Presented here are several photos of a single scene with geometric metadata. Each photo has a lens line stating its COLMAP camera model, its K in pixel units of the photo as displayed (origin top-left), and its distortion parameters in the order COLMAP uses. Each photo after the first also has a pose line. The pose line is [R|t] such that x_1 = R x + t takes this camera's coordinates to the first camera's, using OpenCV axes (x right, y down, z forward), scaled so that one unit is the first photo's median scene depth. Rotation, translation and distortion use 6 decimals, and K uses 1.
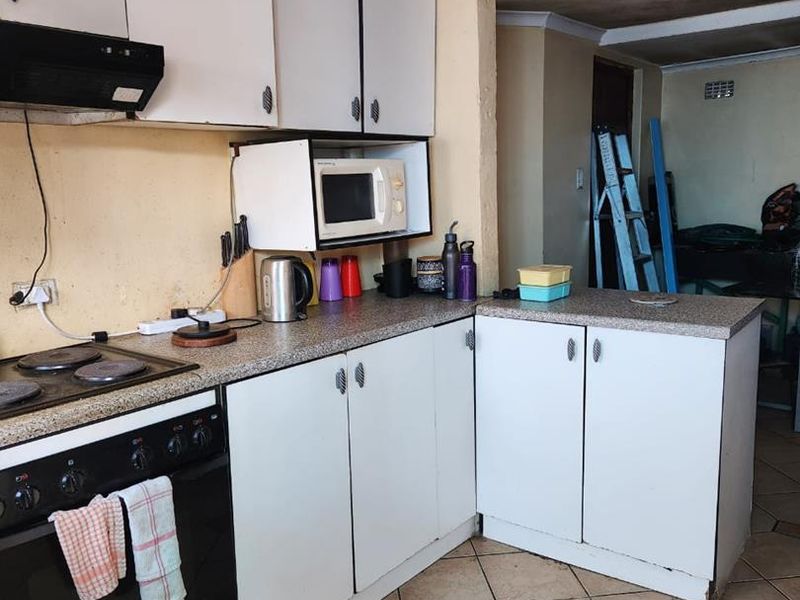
lens RADIAL K [[716.0, 0, 400.0], [0, 716.0, 300.0], [0, 0, 1]] dist [-0.100851, 0.038904]
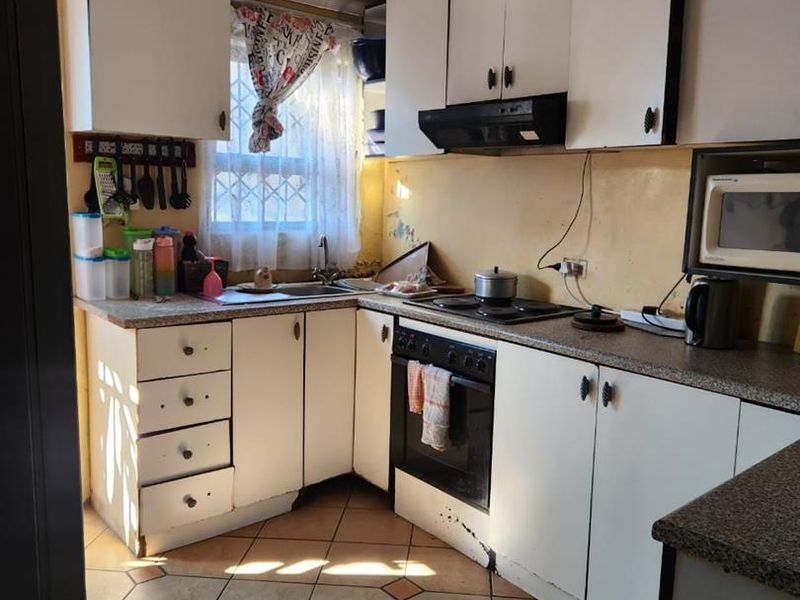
lens RADIAL K [[716.0, 0, 400.0], [0, 716.0, 300.0], [0, 0, 1]] dist [-0.100851, 0.038904]
pose [[-0.250156, 0.160333, -0.954838, 0.955218], [-0.166074, 0.964472, 0.205460, -0.179455], [0.953856, 0.209971, -0.214641, 0.938783]]
